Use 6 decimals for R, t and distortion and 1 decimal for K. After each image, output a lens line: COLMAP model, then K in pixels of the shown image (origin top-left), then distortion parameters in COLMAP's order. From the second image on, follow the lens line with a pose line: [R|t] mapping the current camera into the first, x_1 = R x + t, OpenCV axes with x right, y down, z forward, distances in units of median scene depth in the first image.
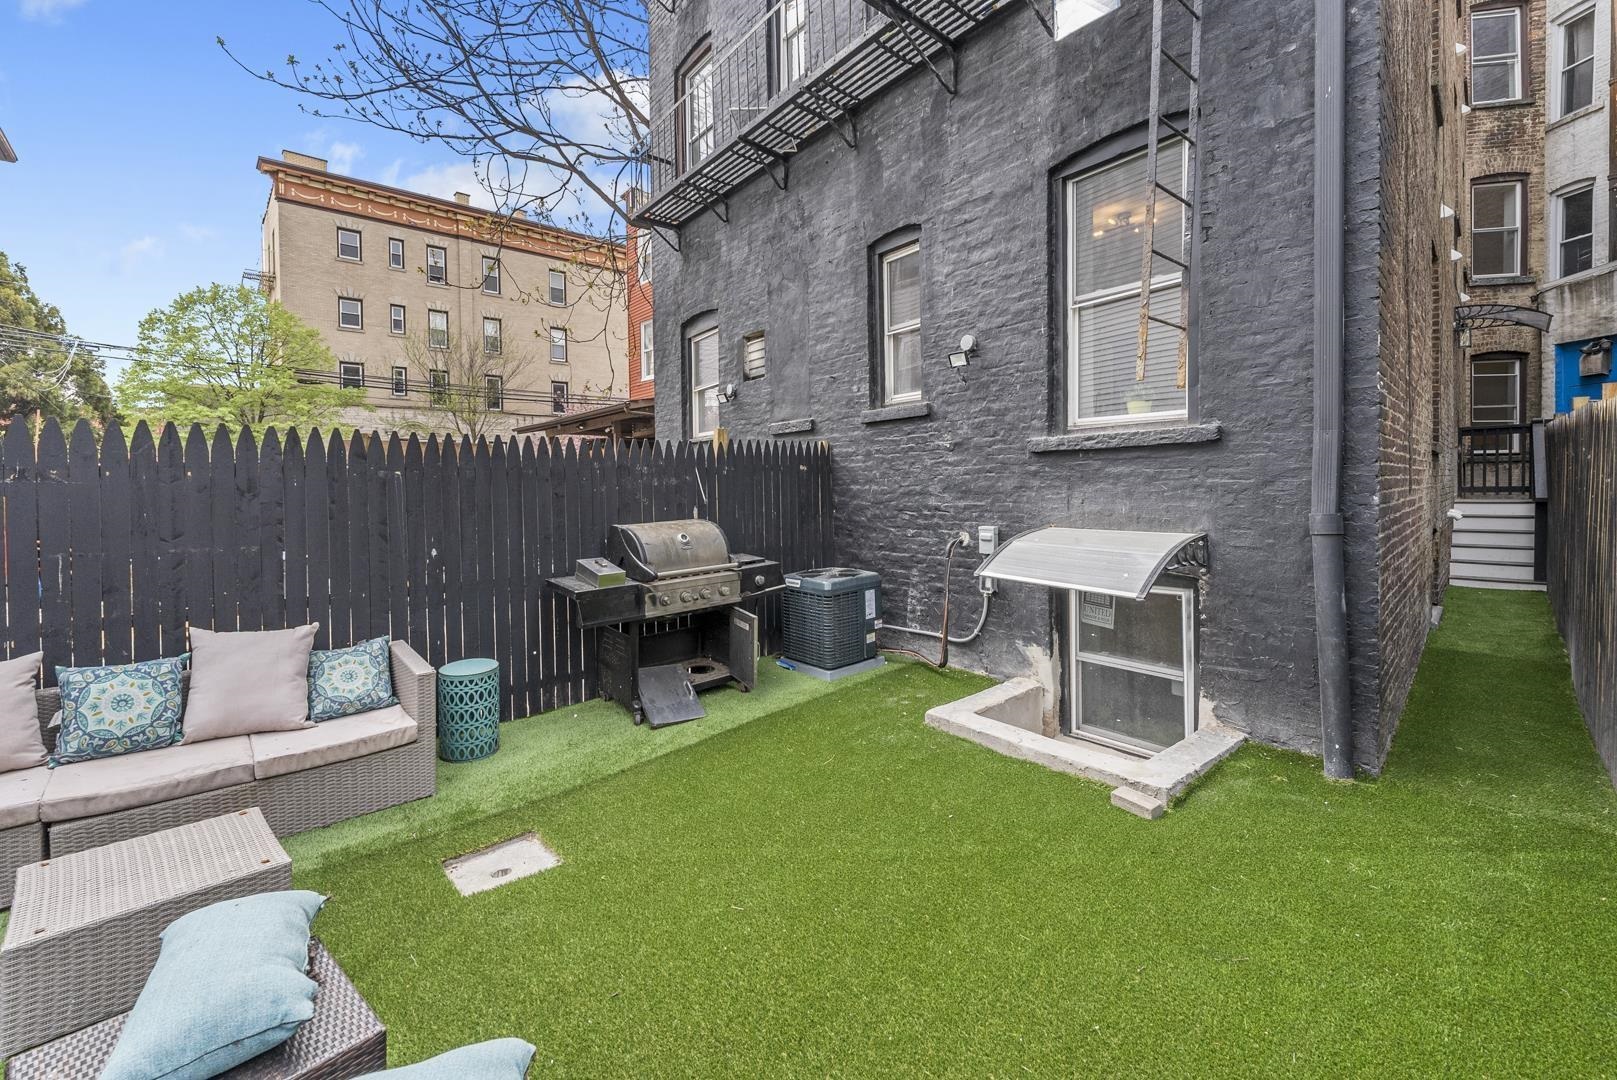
lens RADIAL K [[652.0, 0, 860.4], [0, 652.0, 502.6], [0, 0, 1]] dist [0.000365, -0.000017]
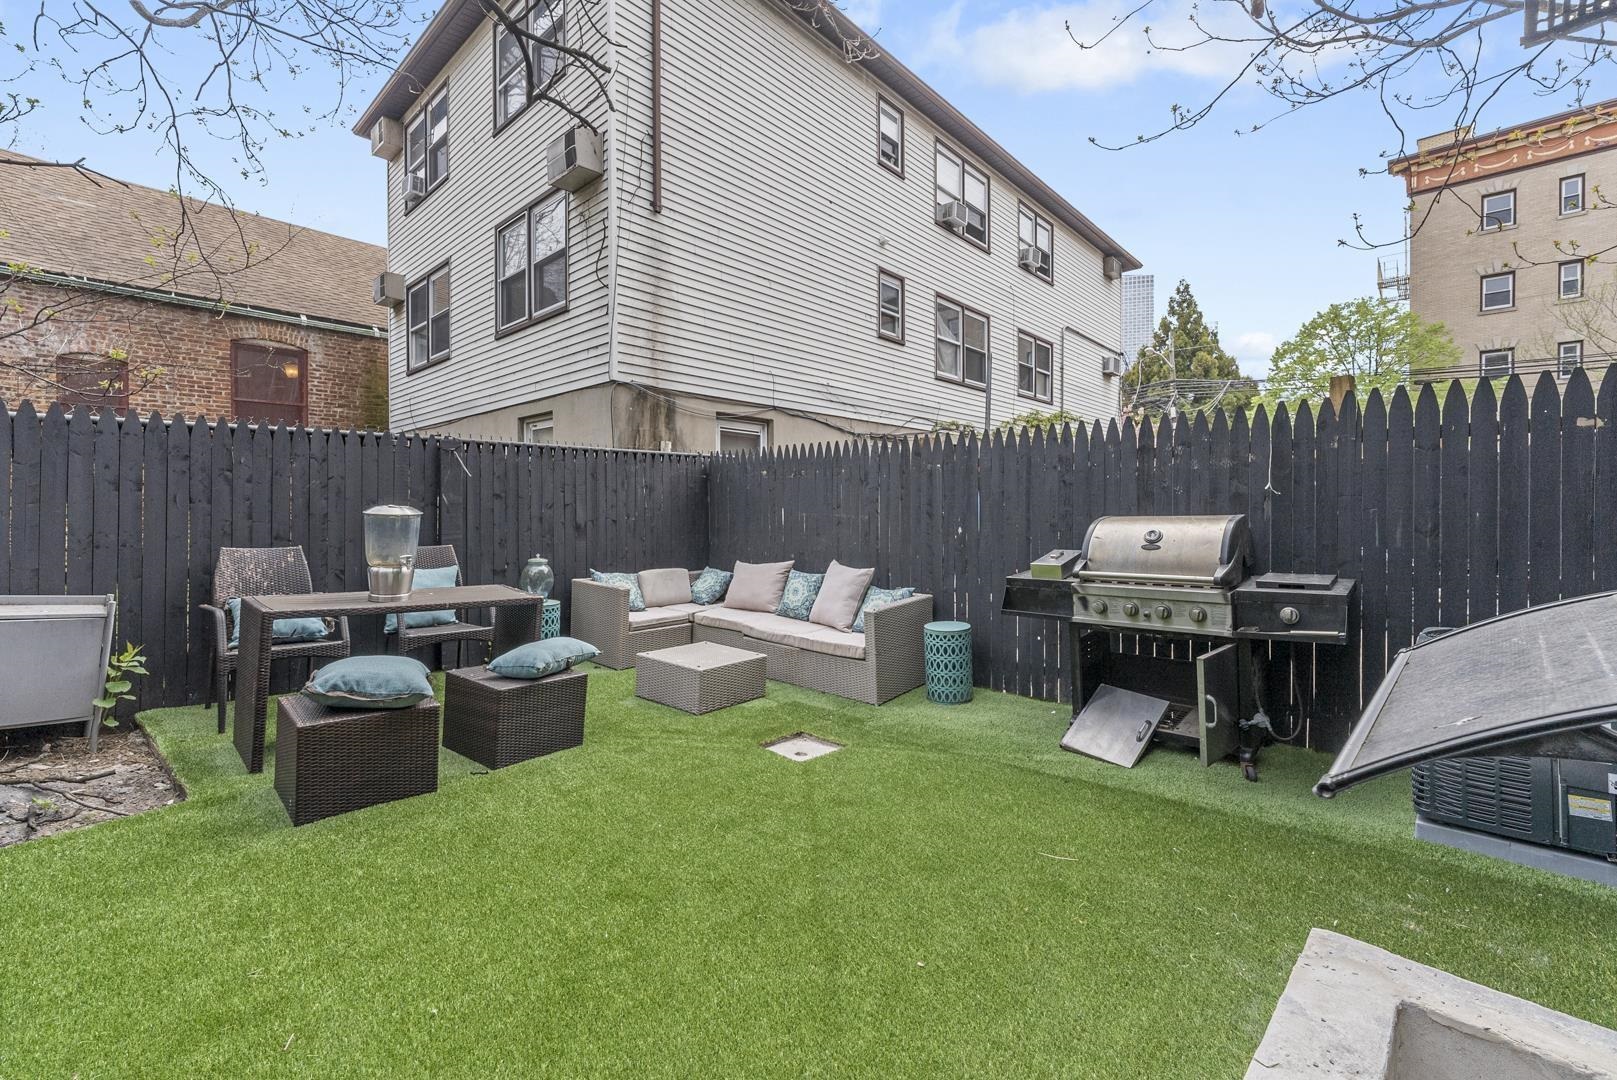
lens RADIAL K [[658.2, 0, 808.5], [0, 658.2, 540.0], [0, 0, 1]] dist [0.001799, -0.000207]
pose [[0.077745, 0.065731, -0.994804, 0.452695], [-0.023925, 0.997660, 0.064049, 0.019076], [0.996686, 0.018821, 0.079136, 0.516945]]
